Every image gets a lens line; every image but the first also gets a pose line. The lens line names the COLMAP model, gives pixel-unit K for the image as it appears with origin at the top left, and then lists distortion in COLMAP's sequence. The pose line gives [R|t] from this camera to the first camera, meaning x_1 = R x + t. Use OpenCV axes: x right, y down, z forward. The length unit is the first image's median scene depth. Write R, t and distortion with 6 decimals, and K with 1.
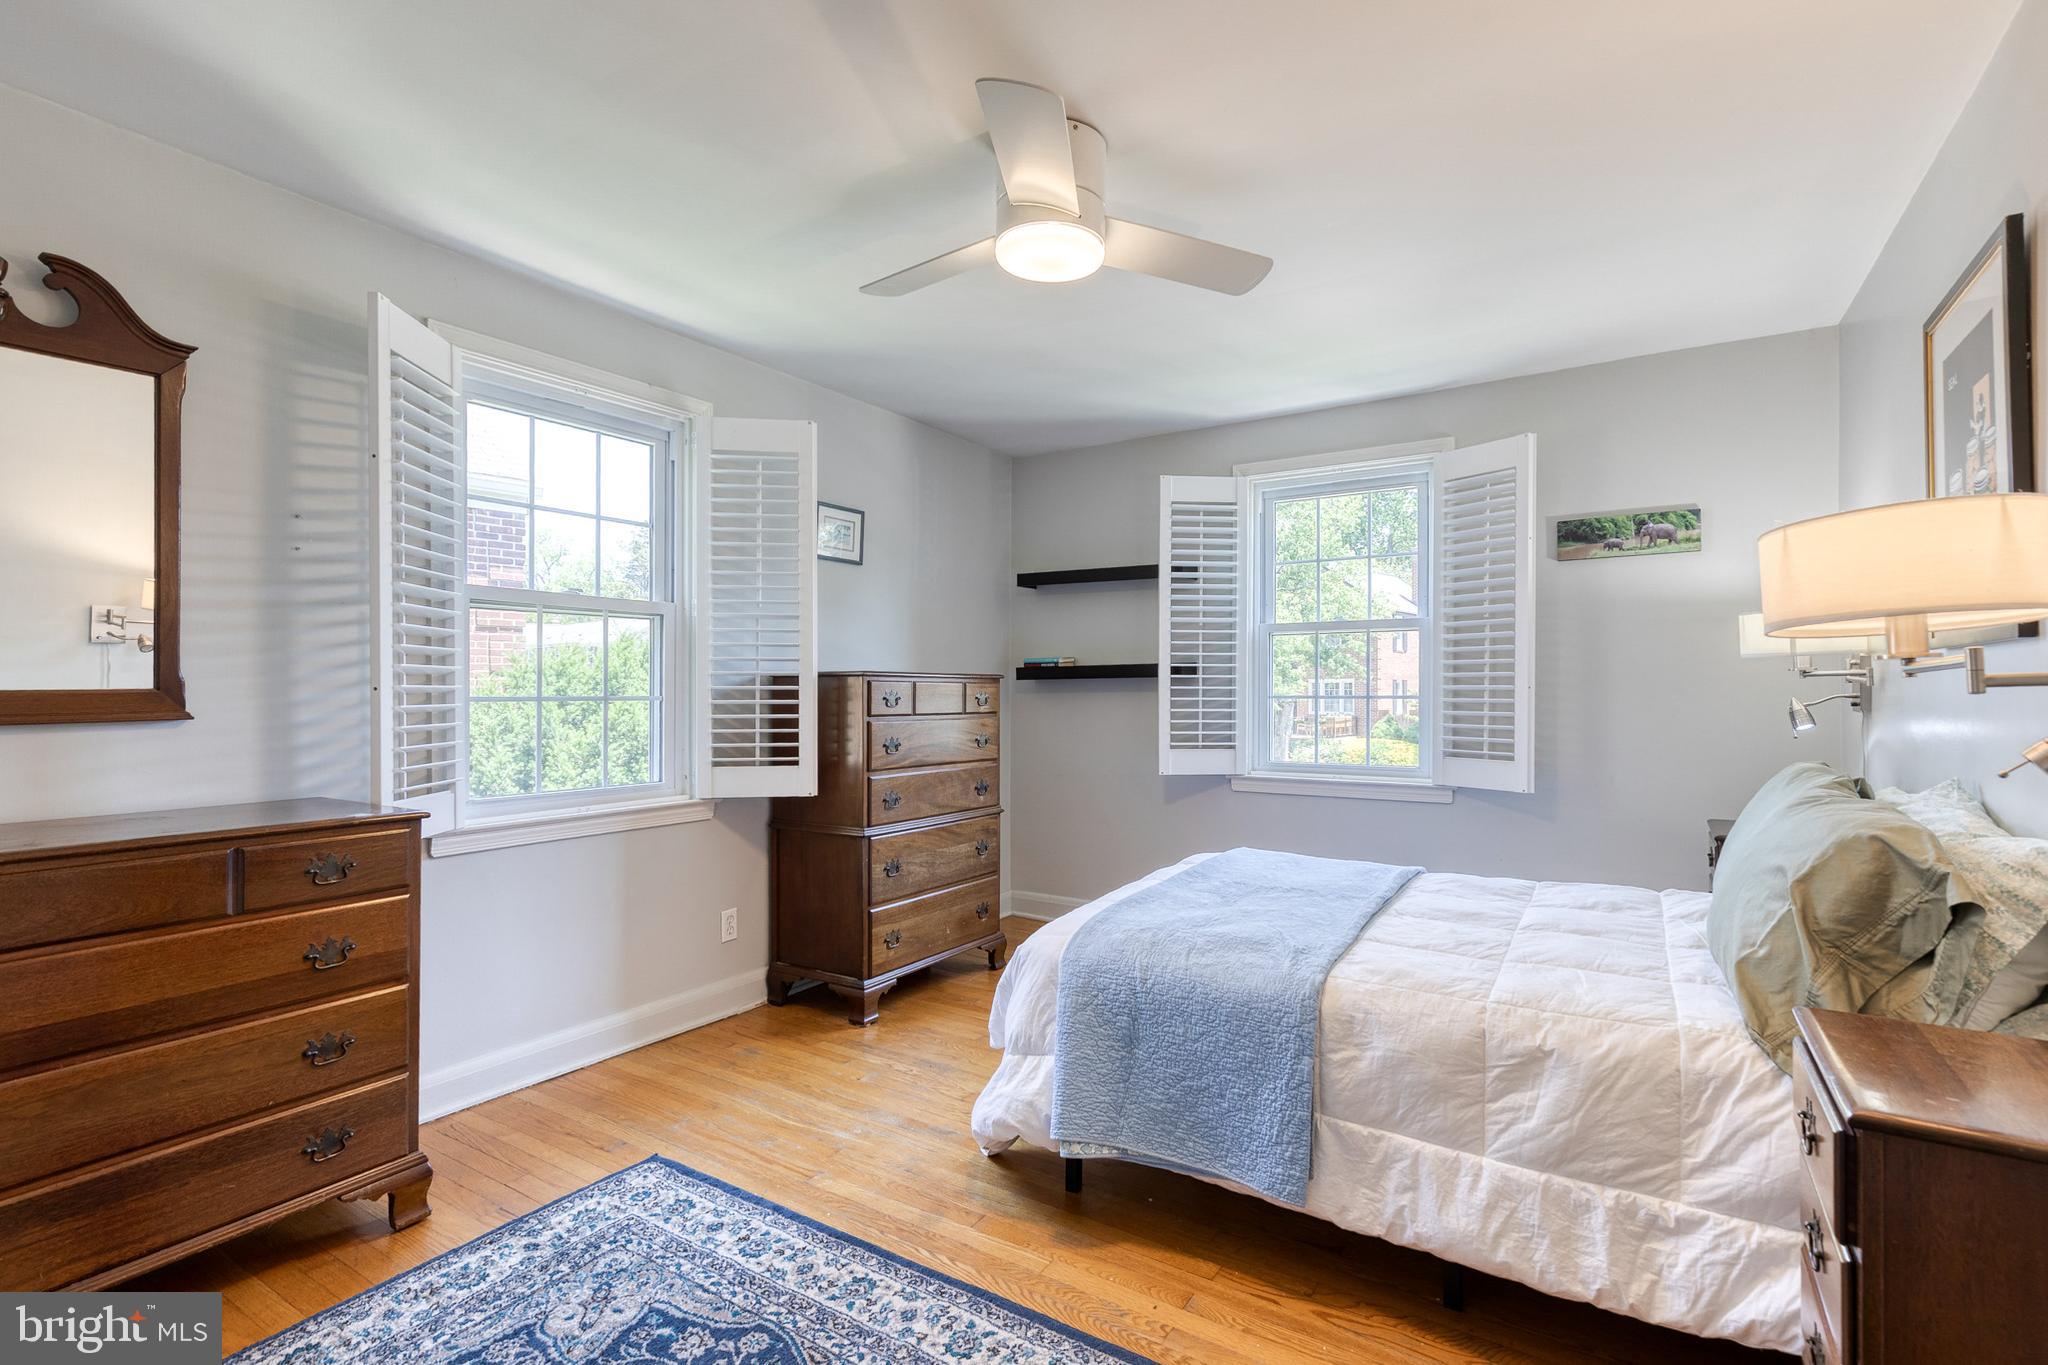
lens RADIAL K [[965.8, 0, 1062.0], [0, 965.8, 697.4], [0, 0, 1]] dist [0.012032, -0.001208]
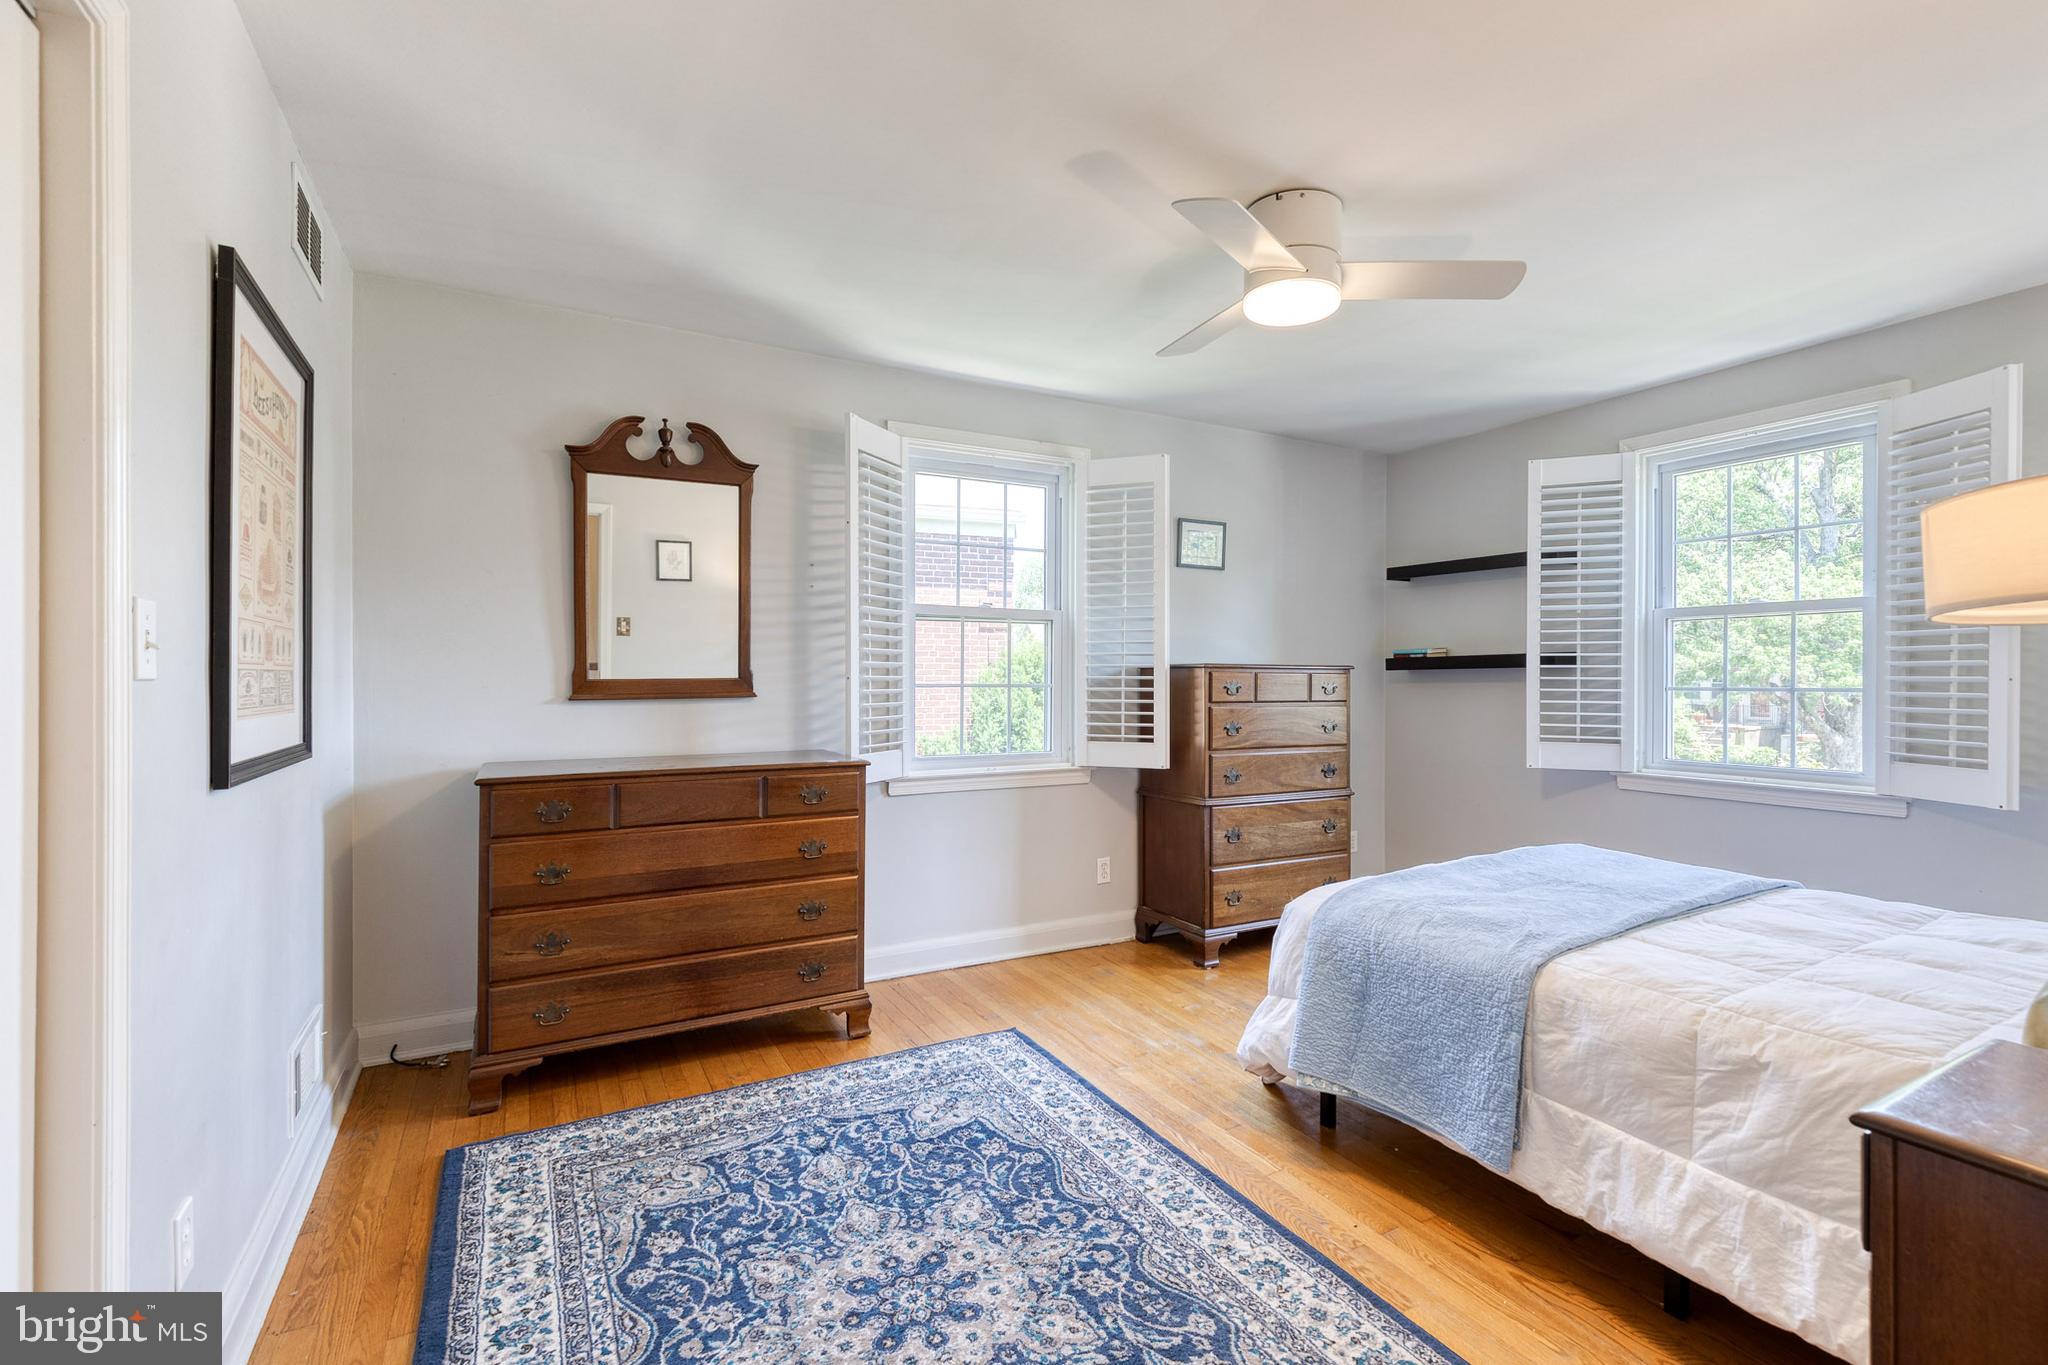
lens RADIAL K [[930.8, 0, 1058.5], [0, 930.8, 686.7], [0, 0, 1]] dist [0.009634, -0.000489]
pose [[0.880126, 0.006876, -0.474689, 0.260969], [-0.006498, 0.999976, 0.002436, -0.001243], [0.474695, 0.000941, 0.880150, -0.107608]]
